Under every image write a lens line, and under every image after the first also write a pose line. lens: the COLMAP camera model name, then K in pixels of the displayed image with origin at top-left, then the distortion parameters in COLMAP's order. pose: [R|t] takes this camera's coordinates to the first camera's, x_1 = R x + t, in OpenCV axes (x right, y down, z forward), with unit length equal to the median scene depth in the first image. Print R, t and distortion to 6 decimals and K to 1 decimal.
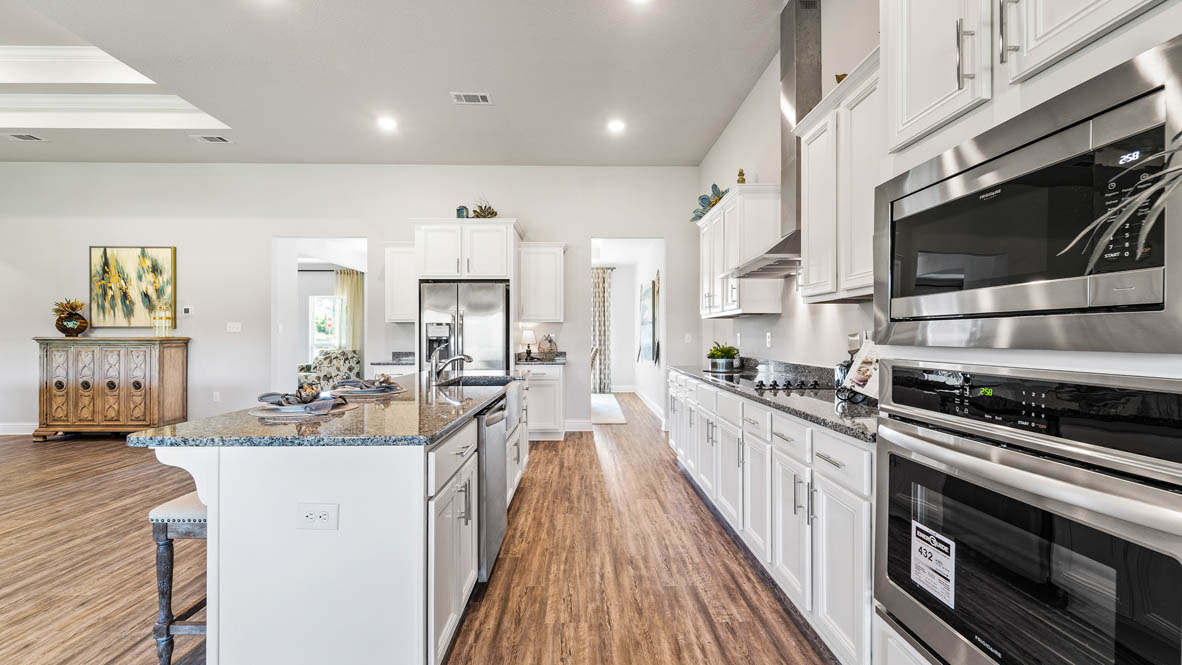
lens RADIAL K [[479.2, 0, 591.0], [0, 479.2, 332.5], [0, 0, 1]] dist [-0.000540, -0.000053]
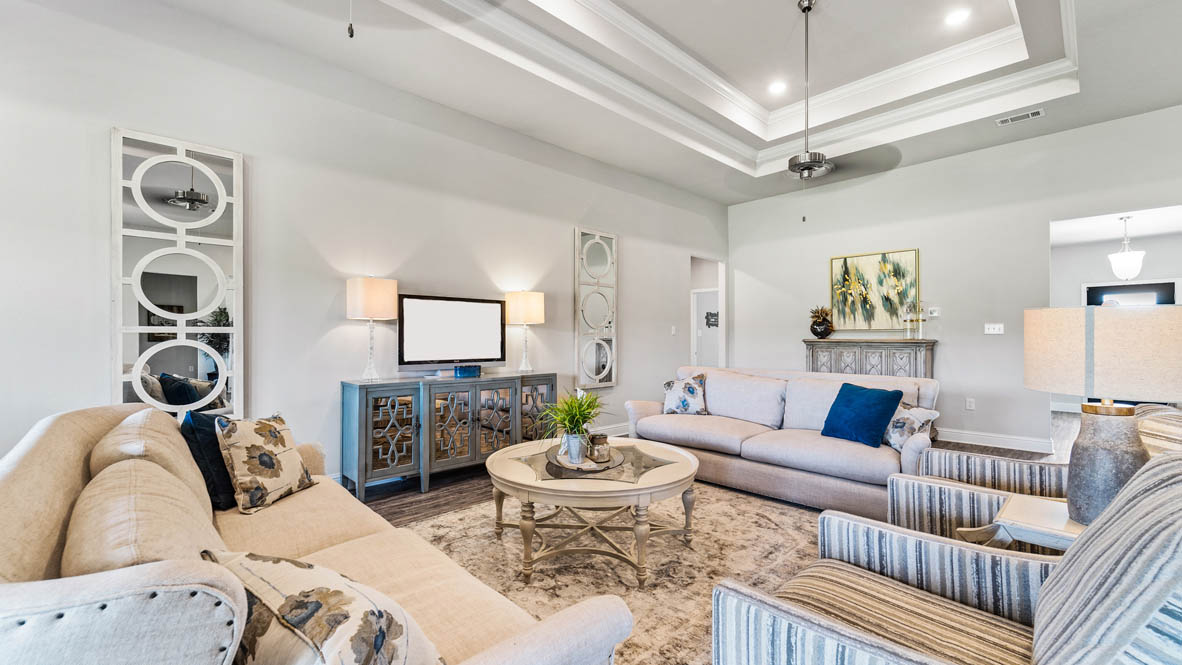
lens RADIAL K [[479.2, 0, 591.0], [0, 479.2, 332.5], [0, 0, 1]] dist [-0.000540, -0.000053]
pose [[0.671243, -0.007667, -0.741198, -0.592874], [0.004244, 0.999970, -0.006500, -0.001436], [0.741226, 0.001217, 0.671255, -0.168133]]
